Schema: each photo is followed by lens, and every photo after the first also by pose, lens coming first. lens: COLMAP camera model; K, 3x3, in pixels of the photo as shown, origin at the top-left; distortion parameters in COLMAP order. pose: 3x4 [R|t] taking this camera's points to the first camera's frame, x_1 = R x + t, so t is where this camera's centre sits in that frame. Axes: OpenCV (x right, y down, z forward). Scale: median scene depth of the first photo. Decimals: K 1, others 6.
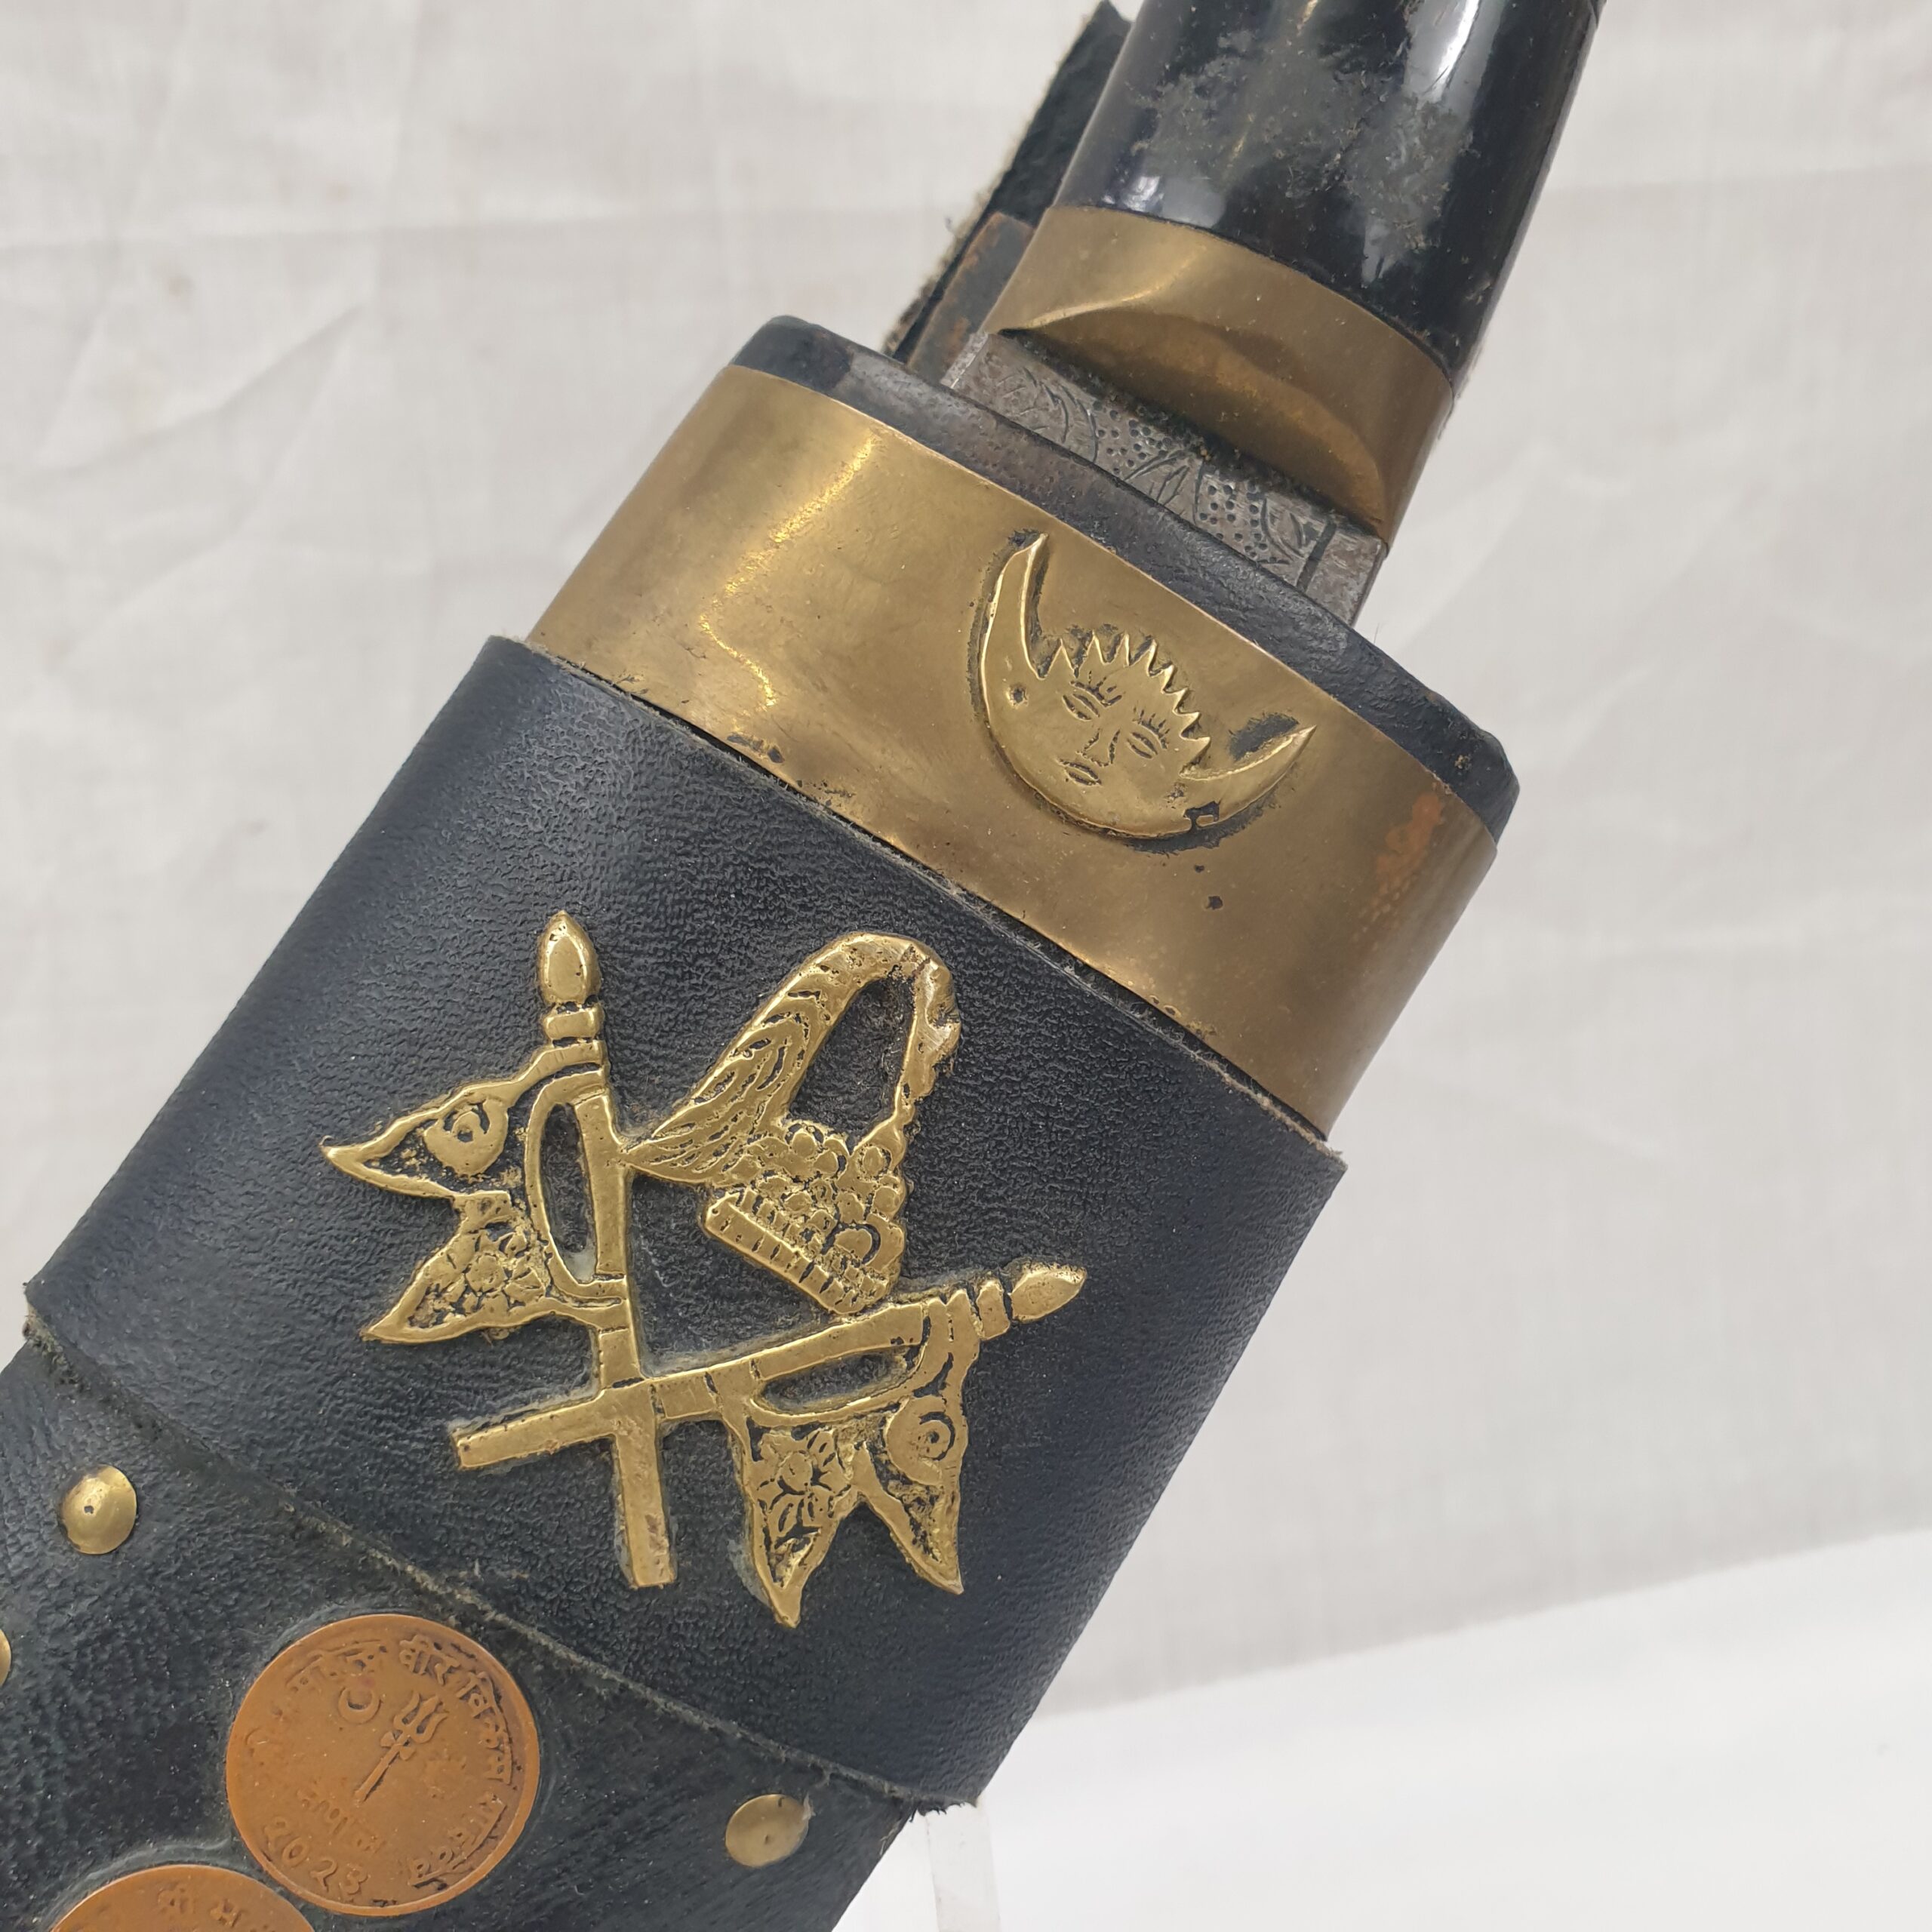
lens RADIAL K [[2050.2, 0, 965.6], [0, 2050.2, 977.1], [0, 0, 1]] dist [-0.028671, 0.020373]
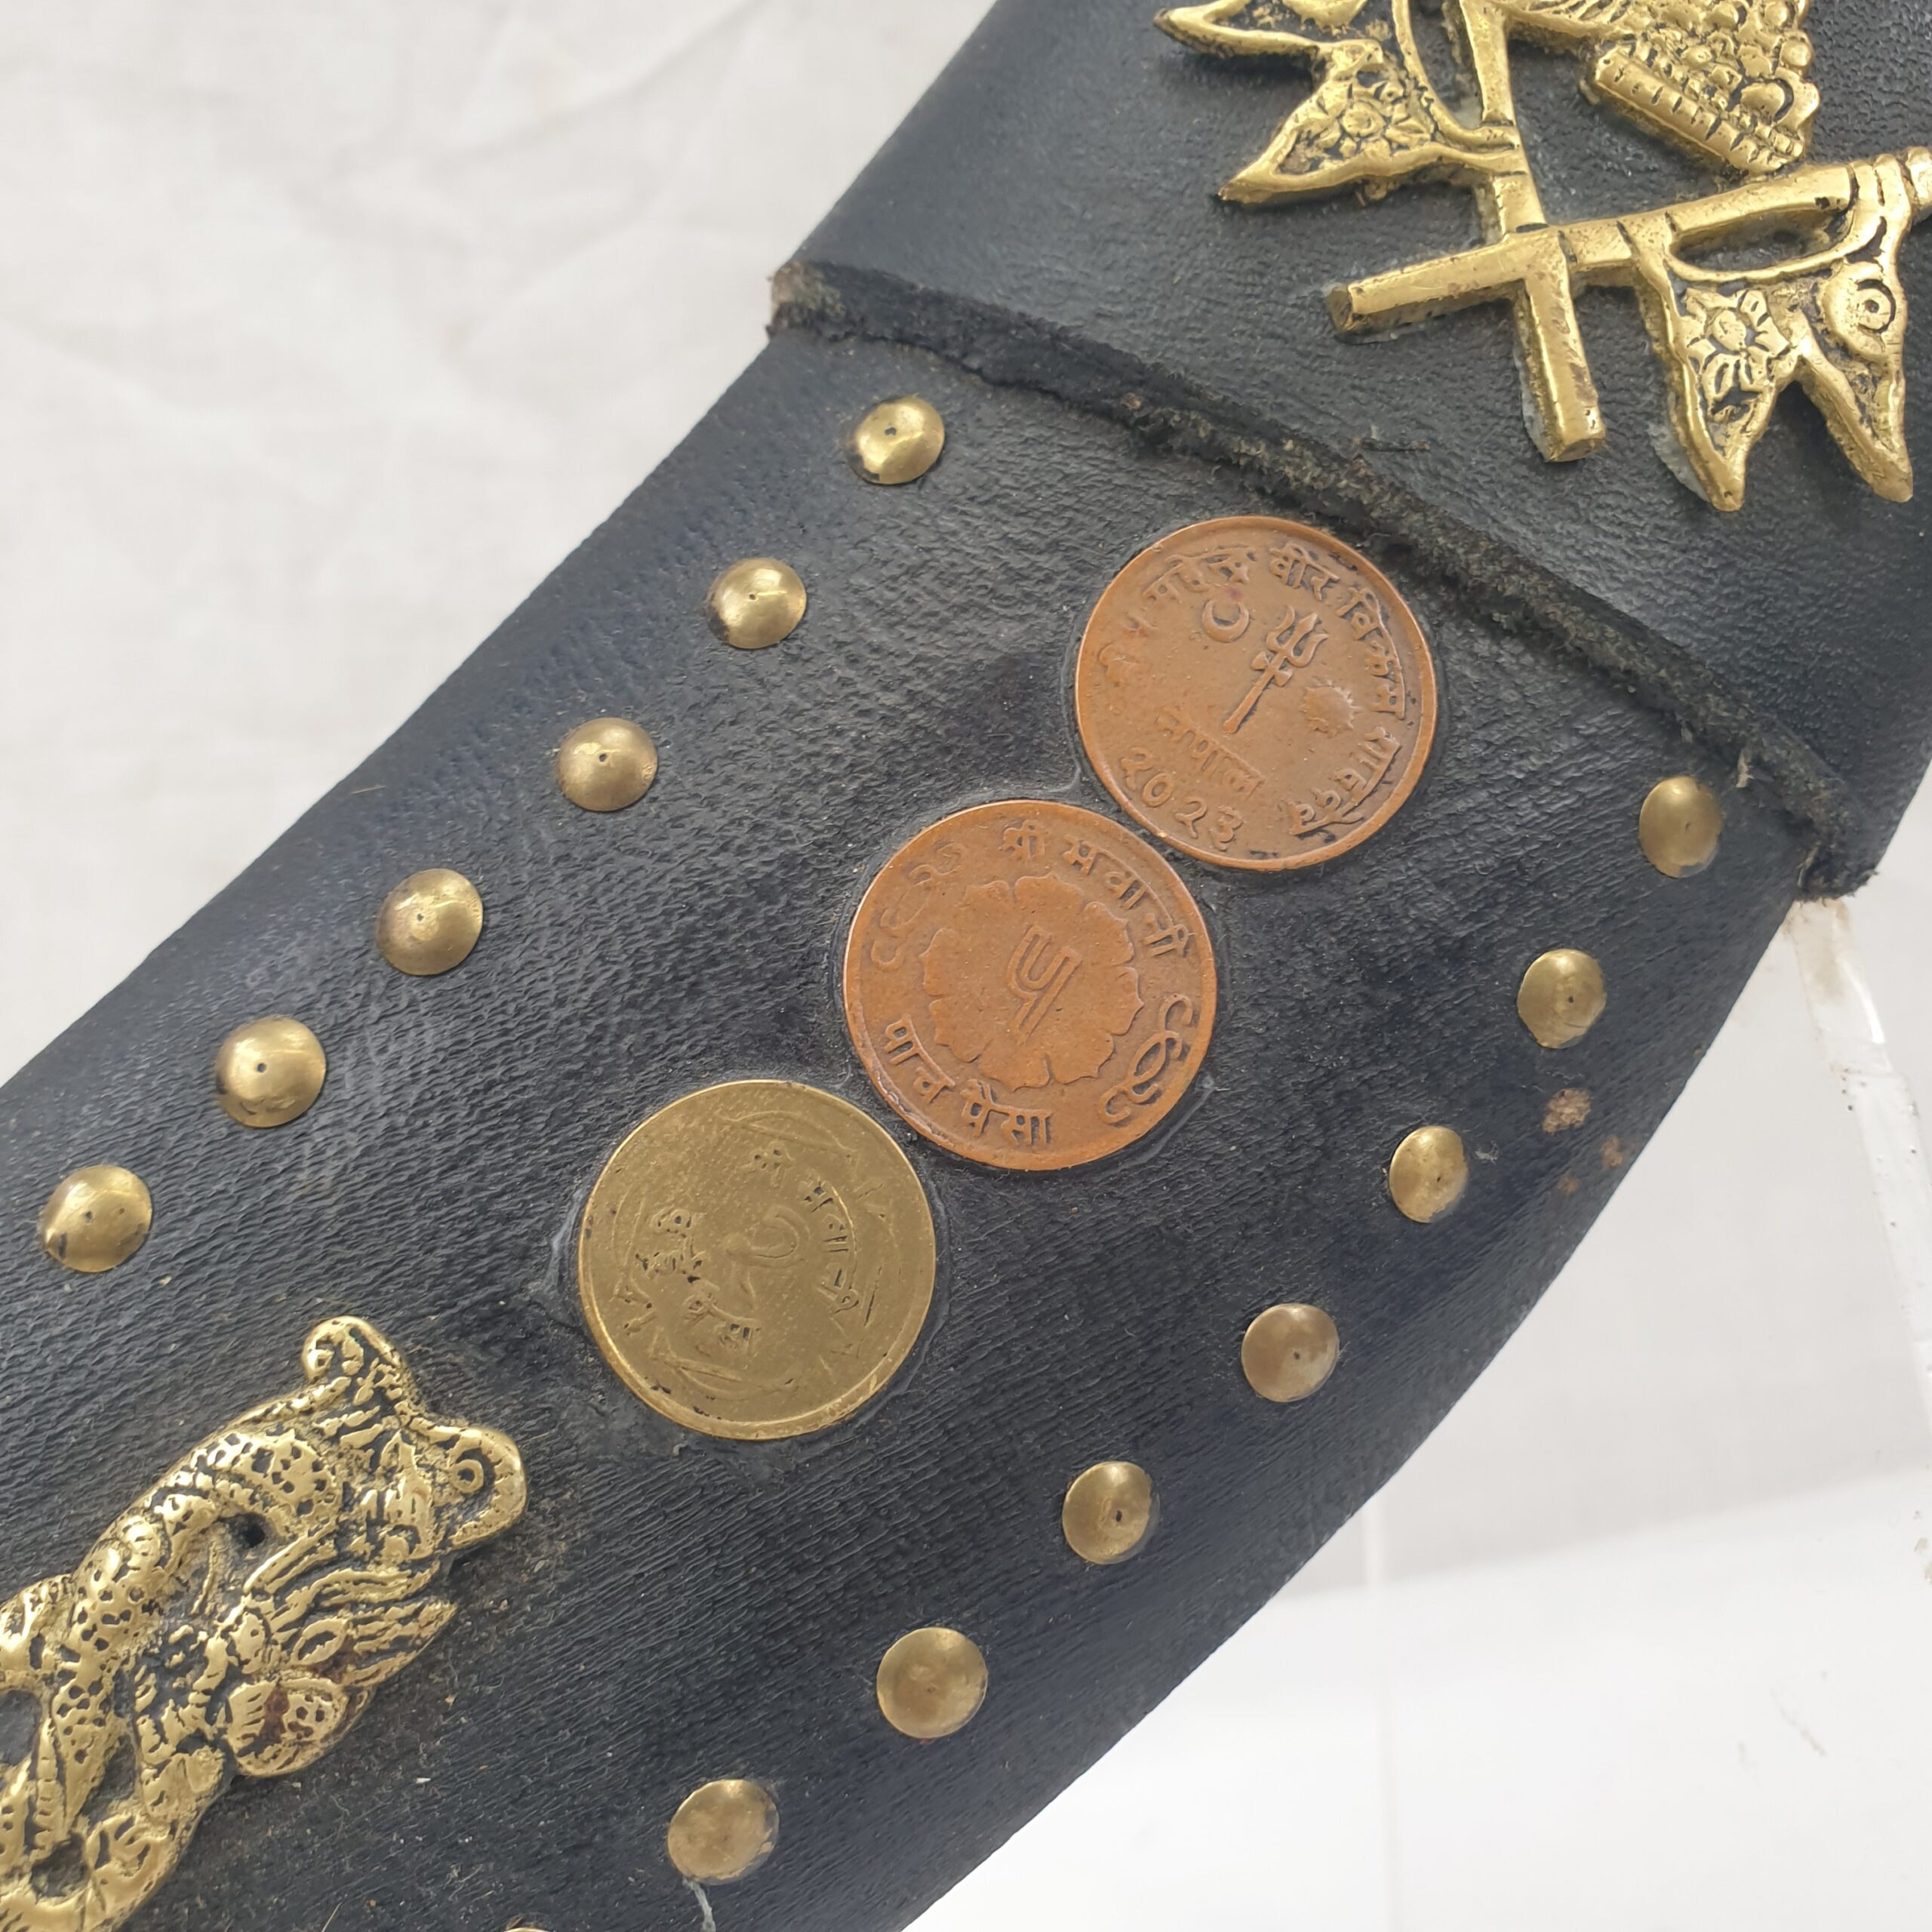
lens RADIAL K [[2115.0, 0, 932.3], [0, 2115.0, 1003.1], [0, 0, 1]] dist [-0.029212, -0.052453]
pose [[0.998596, -0.030532, -0.043288, -0.384730], [0.023438, 0.987509, -0.155808, 0.644952], [0.047505, 0.154575, 0.986838, 0.155087]]
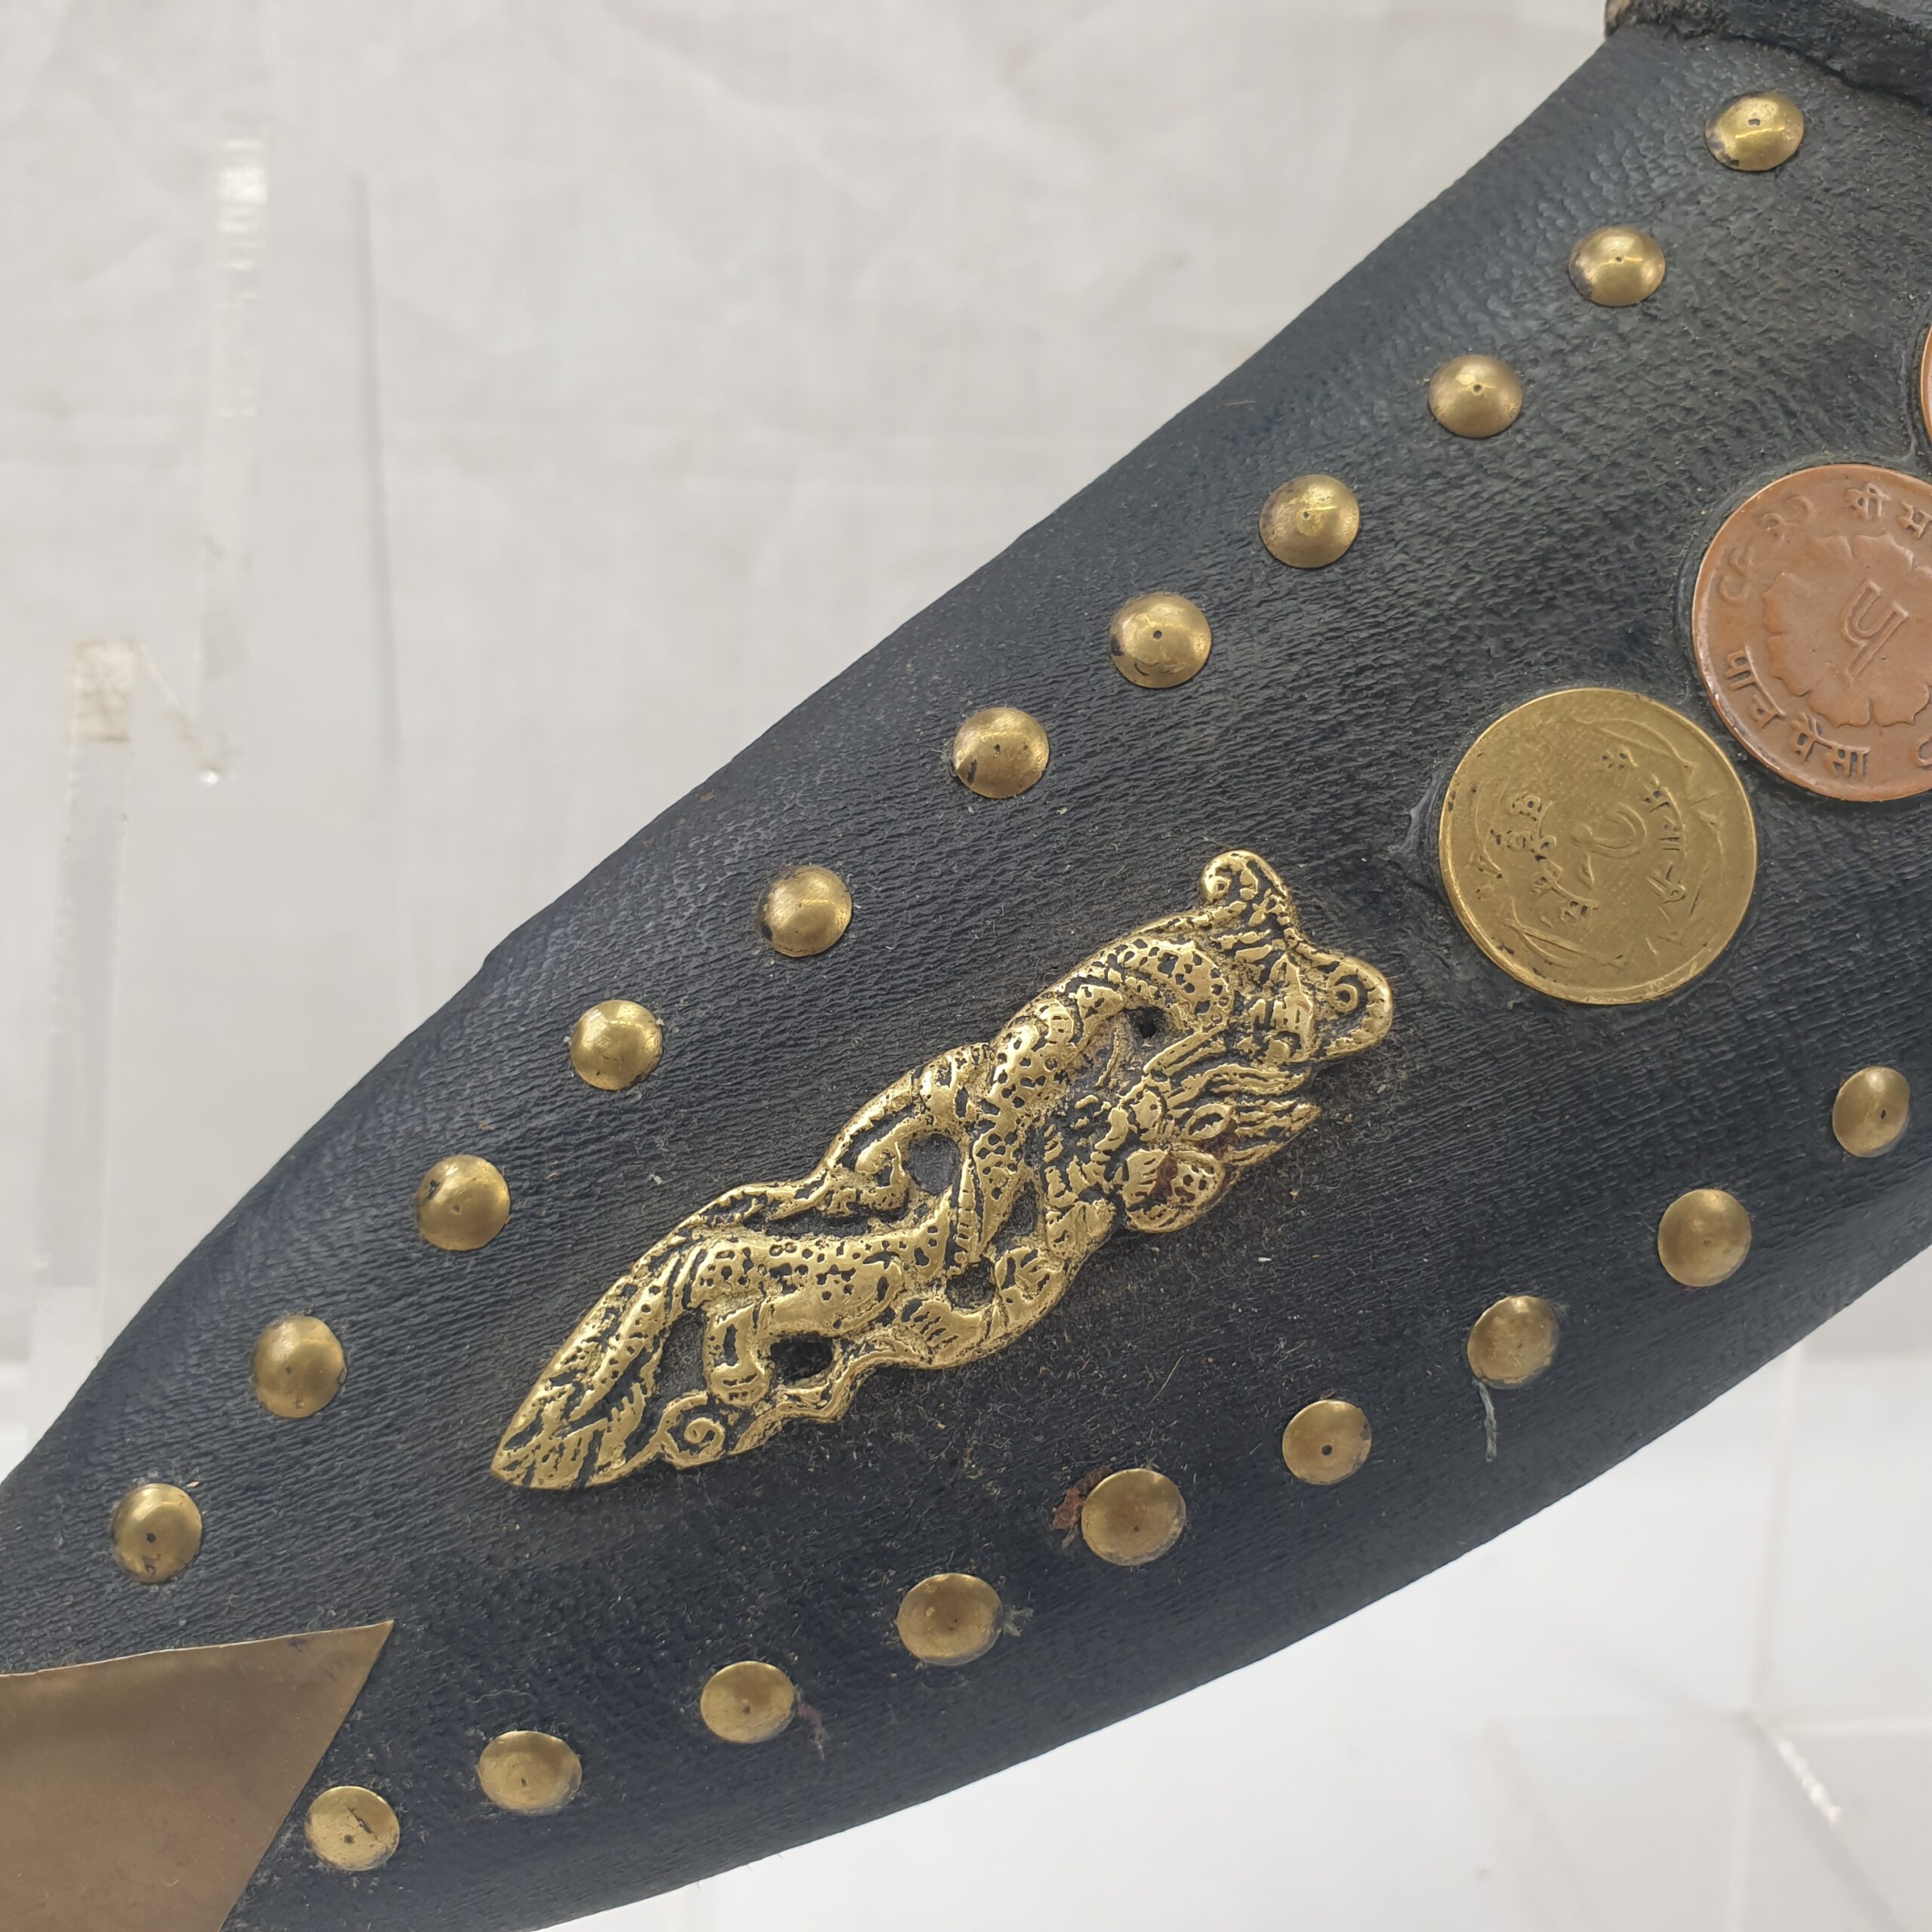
lens RADIAL K [[2088.9, 0, 935.0], [0, 2088.9, 976.9], [0, 0, 1]] dist [0.197390, -0.732717]
pose [[0.988302, 0.087129, -0.125171, -0.653085], [-0.097916, 0.991747, -0.082771, 0.772643], [0.116926, 0.094059, 0.988677, 0.044659]]
